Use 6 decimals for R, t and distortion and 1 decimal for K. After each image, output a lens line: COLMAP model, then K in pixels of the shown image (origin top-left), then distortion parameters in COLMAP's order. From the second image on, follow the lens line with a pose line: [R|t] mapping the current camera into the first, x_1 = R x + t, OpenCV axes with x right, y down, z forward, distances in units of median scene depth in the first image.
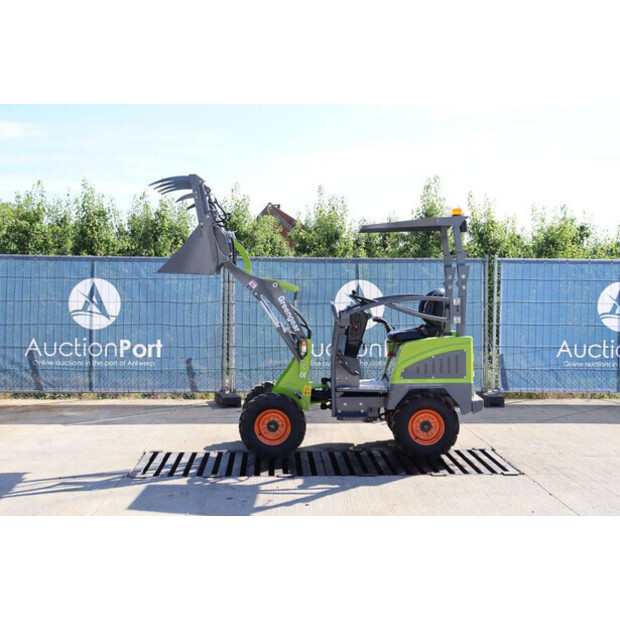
lens RADIAL K [[766.8, 0, 310.0], [0, 766.8, 308.1], [0, 0, 1]] dist [-0.008547, 0.080103]
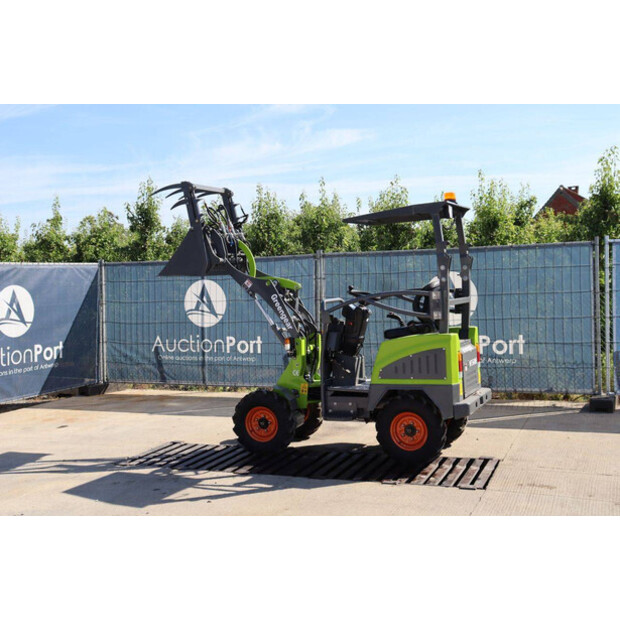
lens RADIAL K [[768.4, 0, 308.1], [0, 768.4, 310.5], [0, 0, 1]] dist [-0.005758, 0.032799]
pose [[0.910578, -0.018875, -0.412907, 0.299847], [0.024817, 0.999651, 0.009032, -0.001802], [0.412592, -0.018471, 0.910728, 0.071674]]
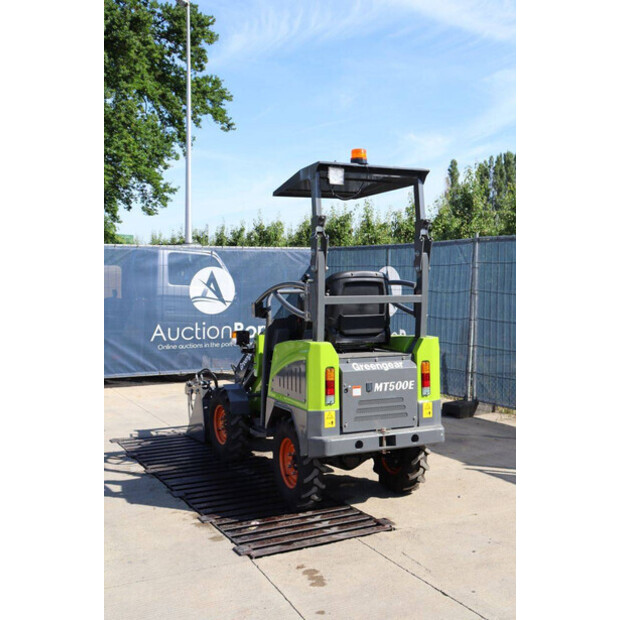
lens RADIAL K [[734.7, 0, 311.5], [0, 734.7, 309.8], [0, 0, 1]] dist [0.003798, 0.045380]
pose [[0.418381, 0.034983, -0.907598, 0.549516], [-0.026045, 0.999309, 0.026512, -0.005090], [0.907898, 0.012547, 0.419003, 0.510183]]
